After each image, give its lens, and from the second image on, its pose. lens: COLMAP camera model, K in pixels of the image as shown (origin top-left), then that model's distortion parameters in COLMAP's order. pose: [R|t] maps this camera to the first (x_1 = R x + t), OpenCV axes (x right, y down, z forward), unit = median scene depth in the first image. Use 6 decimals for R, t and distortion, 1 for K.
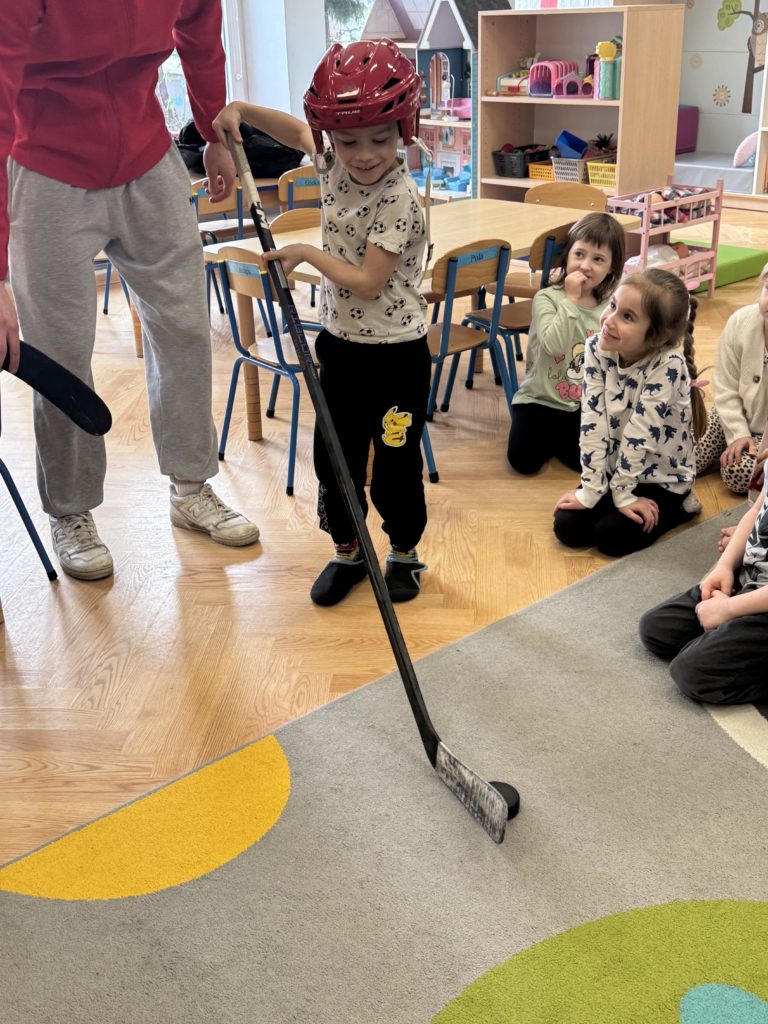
lens RADIAL K [[1182.7, 0, 407.9], [0, 1182.7, 510.3], [0, 0, 1]] dist [0.074817, 0.000000]
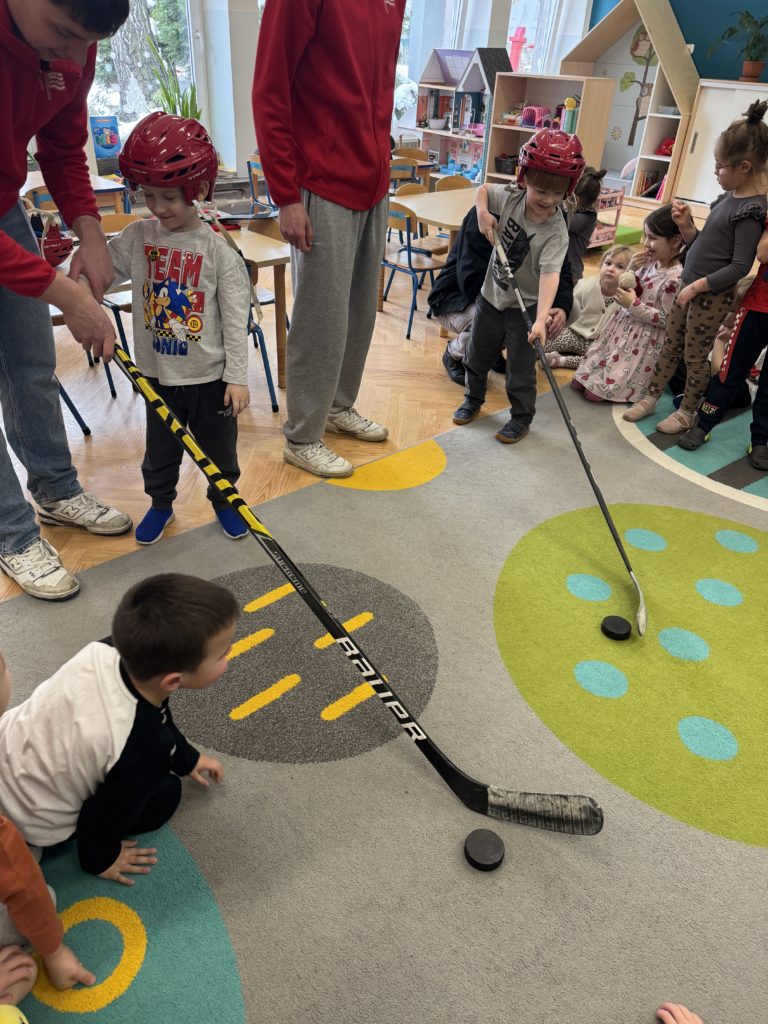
lens RADIAL K [[728.7, 0, 375.6], [0, 728.7, 503.9], [0, 0, 1]] dist [0.021241, -0.018949]
pose [[0.997237, 0.070763, 0.022622, -0.093659], [-0.073491, 0.984216, 0.160993, 0.038905], [-0.010872, -0.162211, 0.986696, -0.140798]]
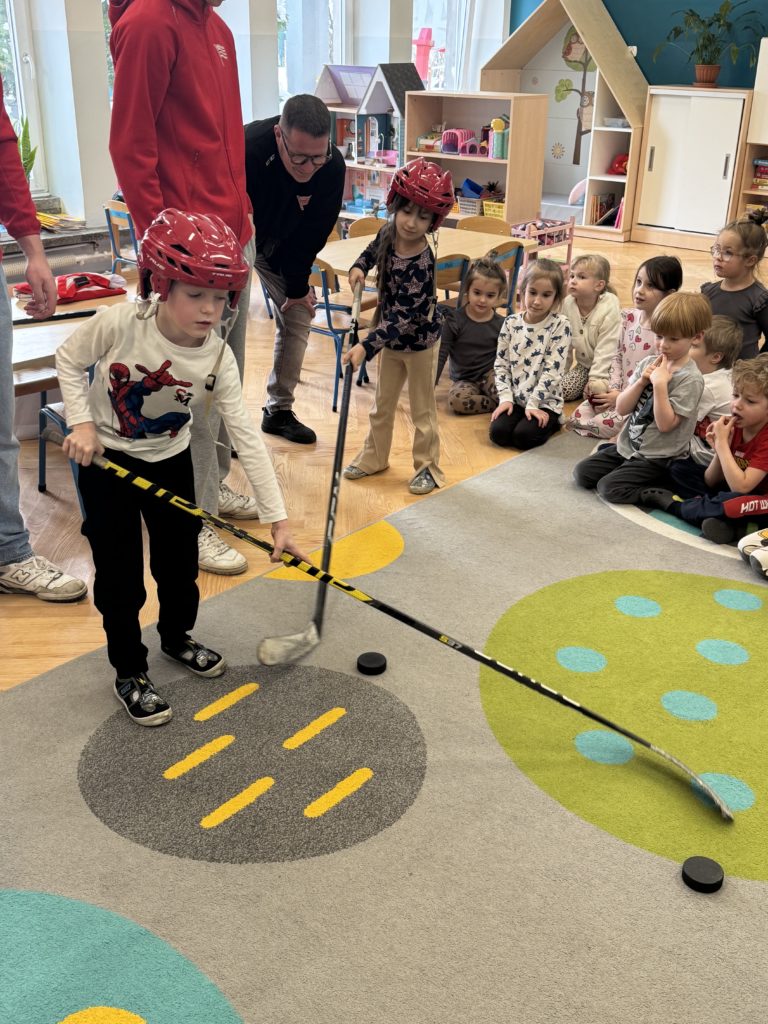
lens RADIAL K [[1055.2, 0, 393.6], [0, 1055.2, 508.5], [0, 0, 1]] dist [0.066878, 0.000000]
pose [[0.991358, -0.006675, 0.131012, -0.121765], [0.004892, 0.999891, 0.013925, 0.058297], [-0.131091, -0.013164, 0.991283, -0.250350]]
